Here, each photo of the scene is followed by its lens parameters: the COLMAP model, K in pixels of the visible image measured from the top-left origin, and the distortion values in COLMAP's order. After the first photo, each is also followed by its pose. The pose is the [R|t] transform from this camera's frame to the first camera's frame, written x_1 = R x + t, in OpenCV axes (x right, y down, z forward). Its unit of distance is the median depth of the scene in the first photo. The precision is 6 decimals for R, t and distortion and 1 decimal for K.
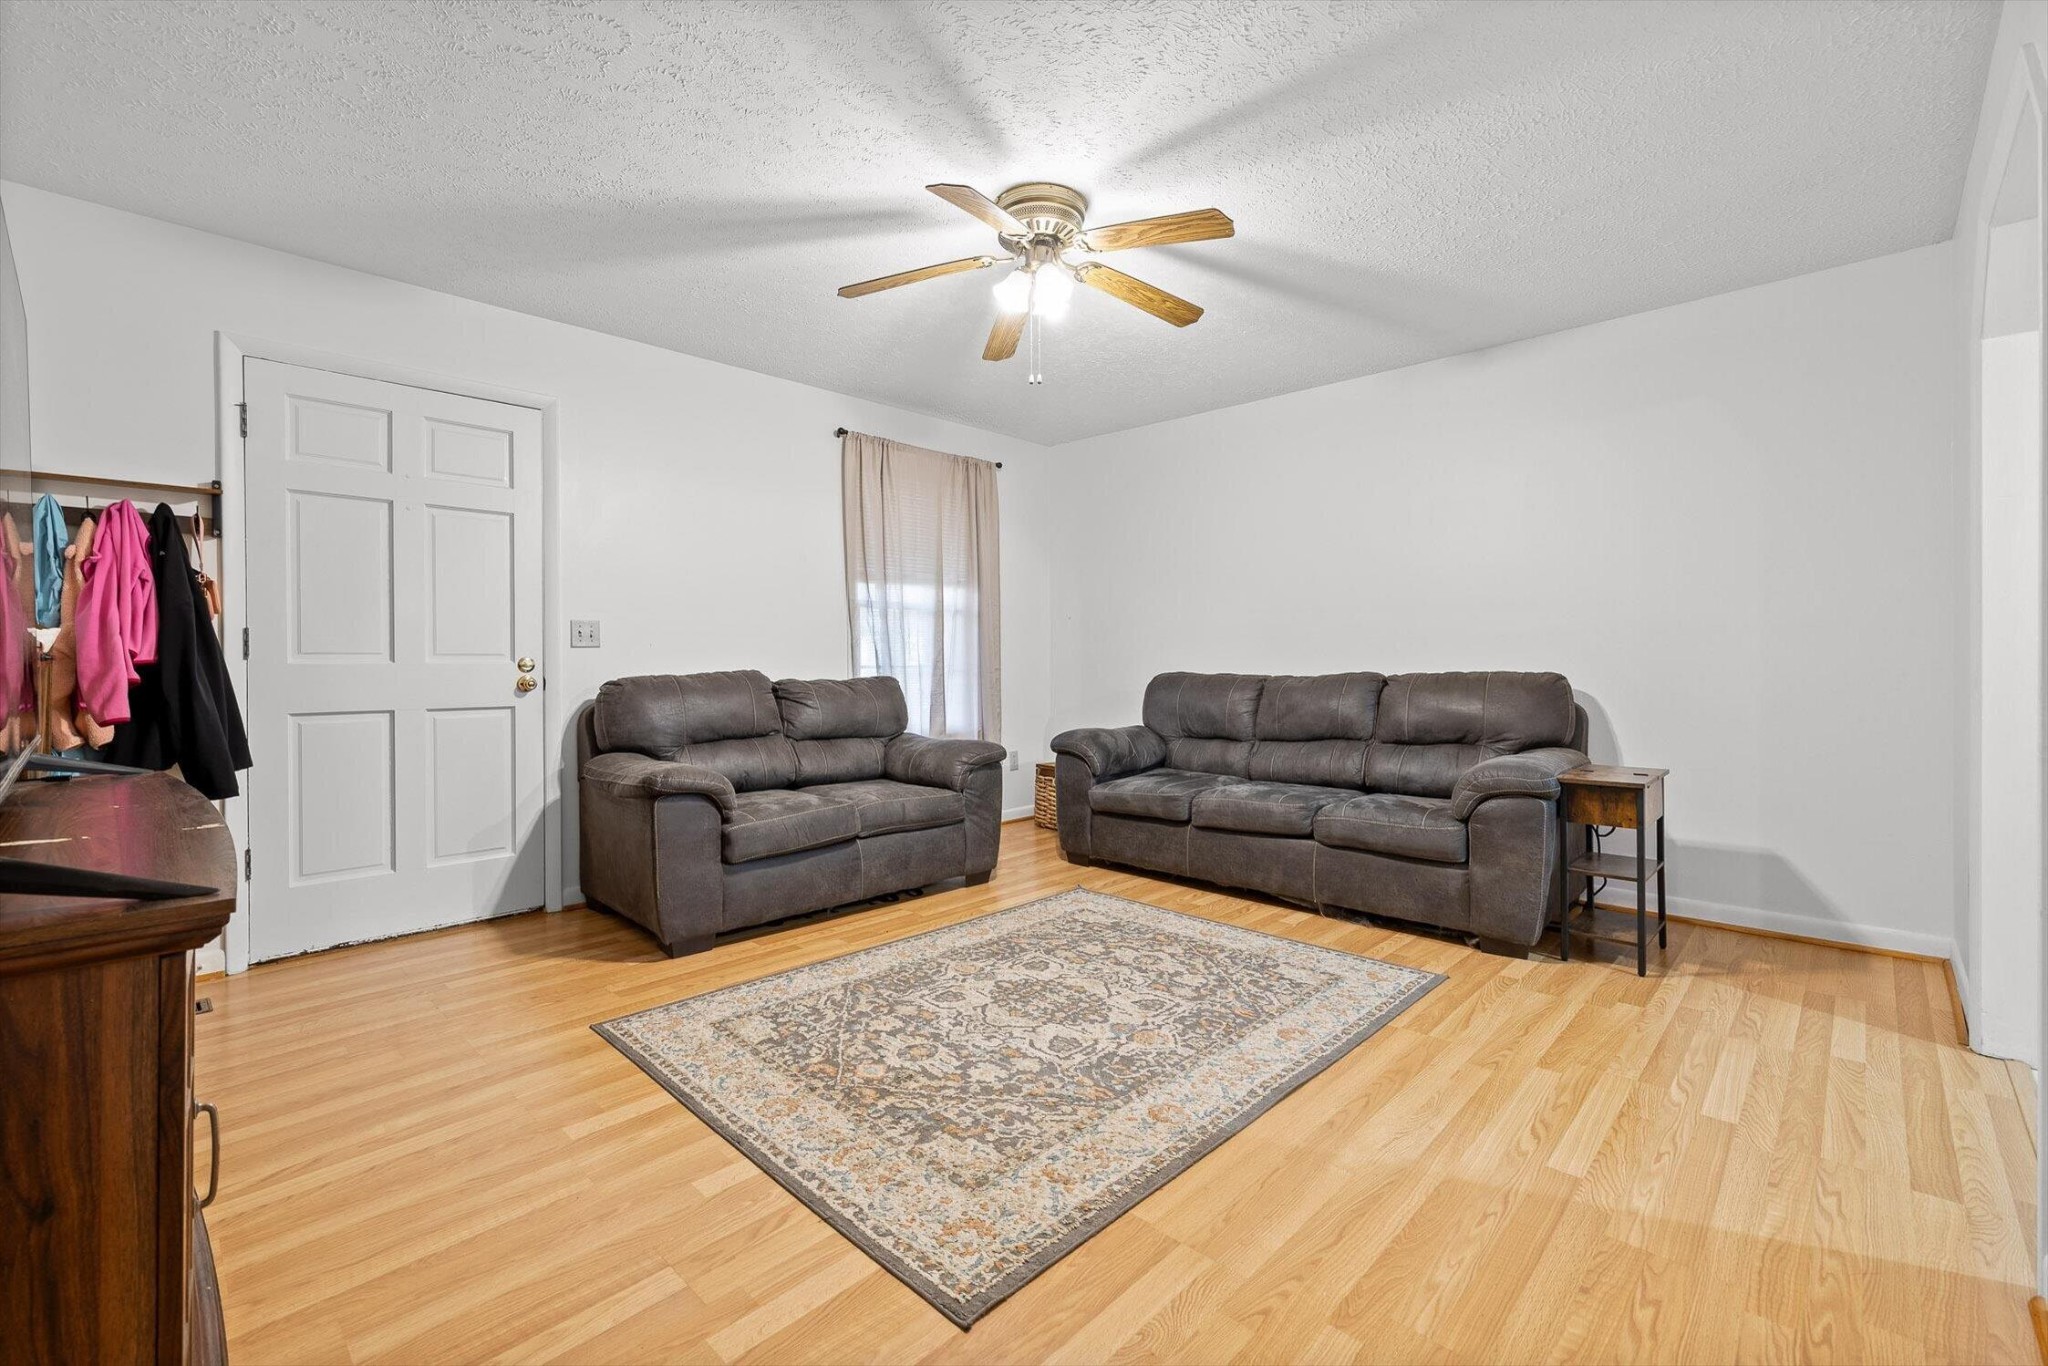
lens RADIAL K [[858.9, 0, 1029.4], [0, 858.9, 664.1], [0, 0, 1]] dist [-0.003113, 0.000316]
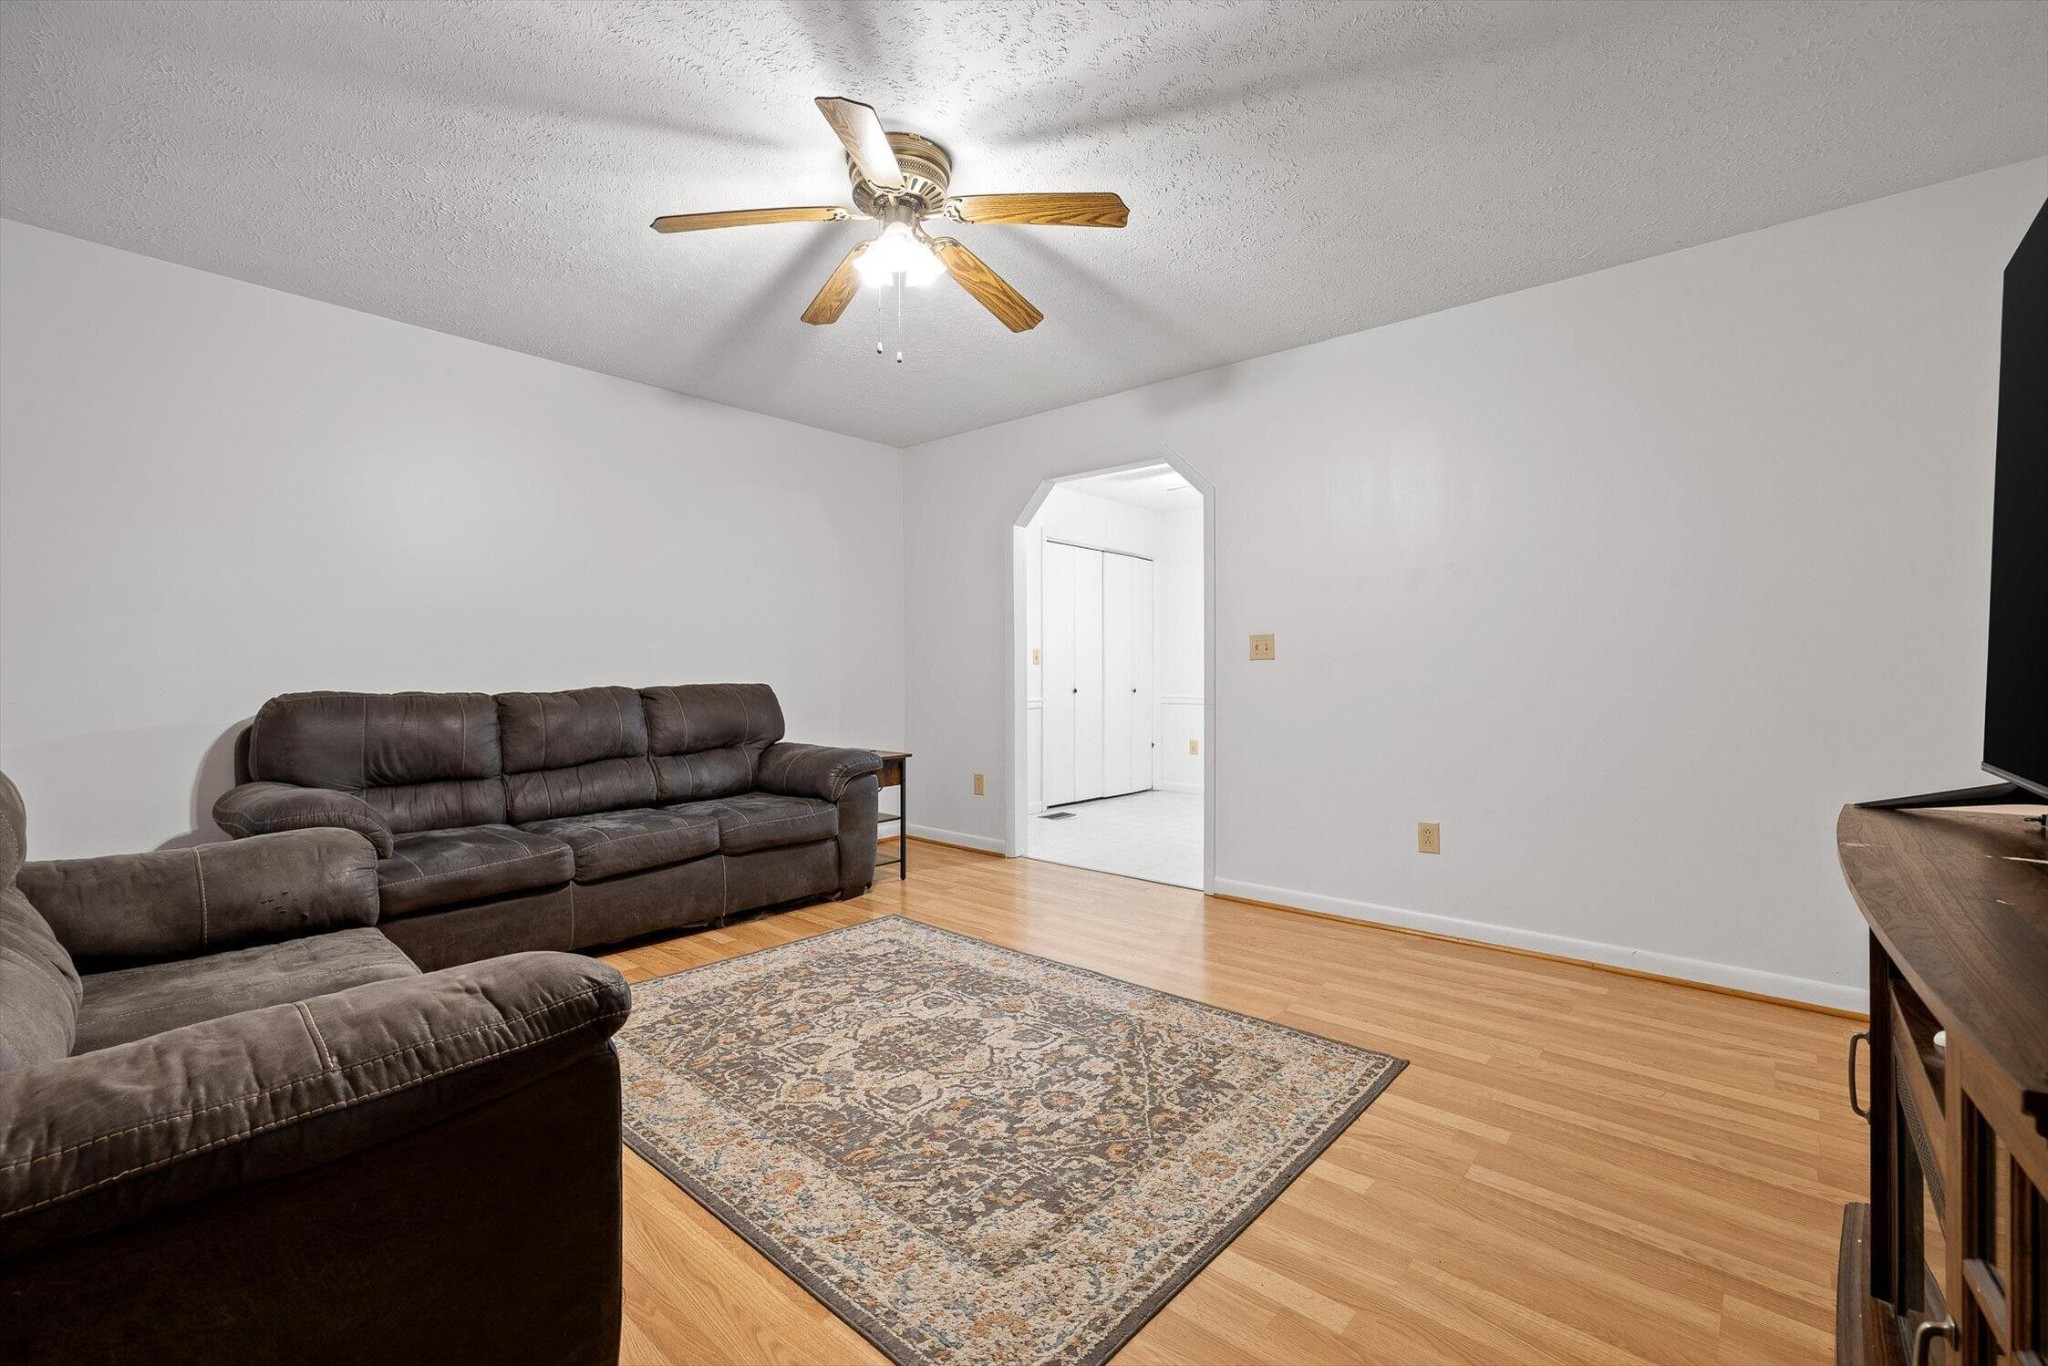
lens RADIAL K [[858.9, 0, 985.1], [0, 858.9, 673.5], [0, 0, 1]] dist [-0.003113, 0.000316]
pose [[-0.008326, 0.002892, 0.999961, -0.857163], [0.002901, 0.999992, -0.002868, -0.003569], [-0.999961, 0.002877, -0.008334, 0.888125]]
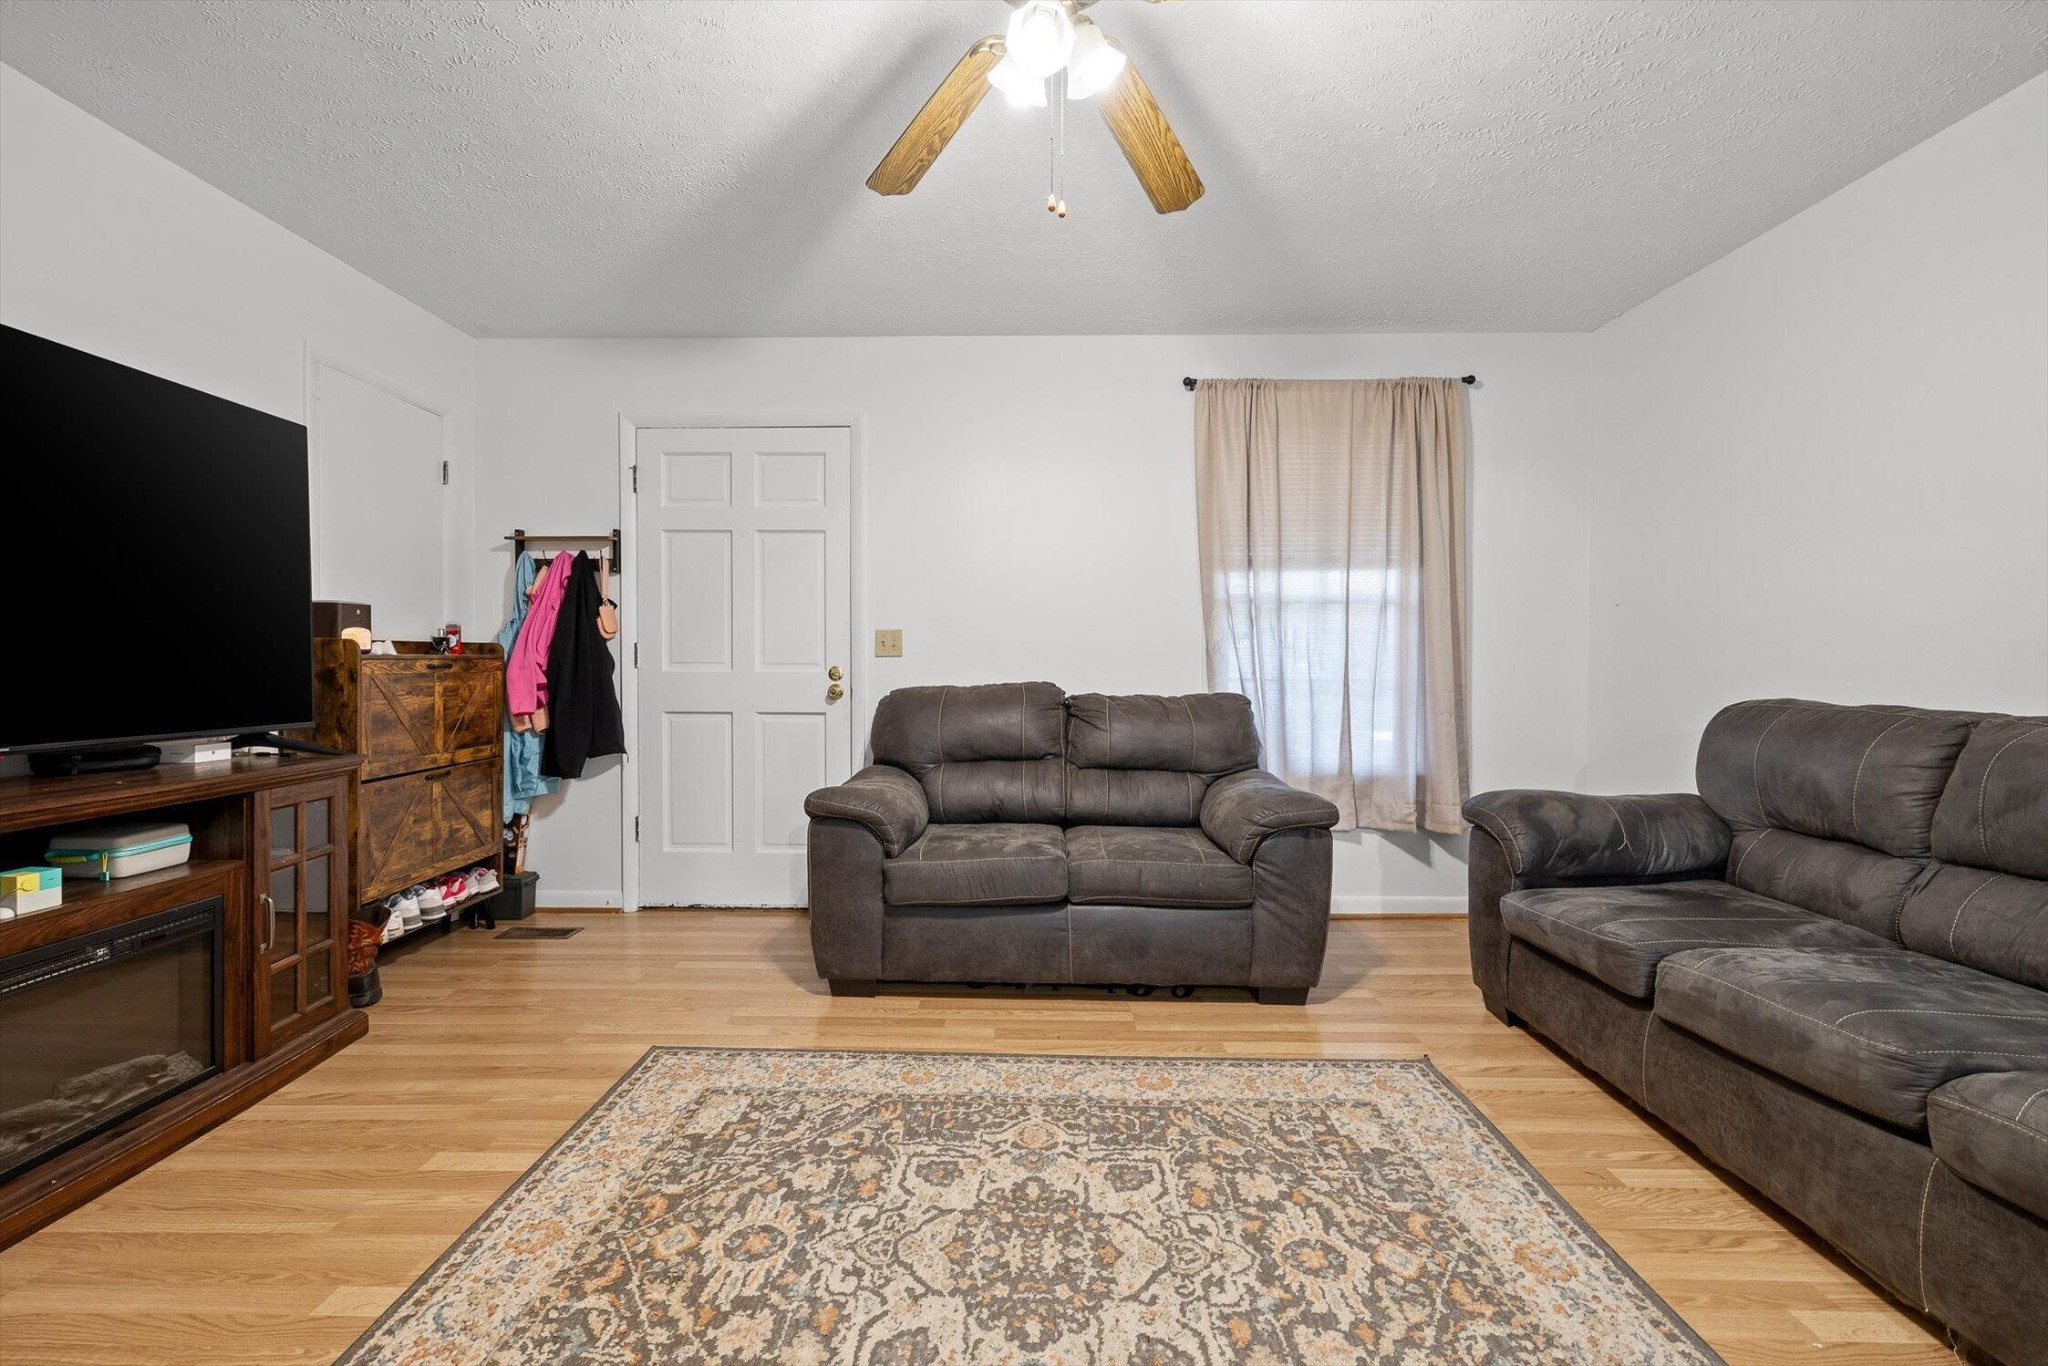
lens RADIAL K [[858.9, 0, 1019.2], [0, 858.9, 681.8], [0, 0, 1]] dist [-0.003113, 0.000316]
pose [[0.684203, 0.018050, -0.729068, 0.417035], [-0.008558, 0.999824, 0.016721, -0.011004], [0.729241, -0.005201, 0.684237, 0.558091]]
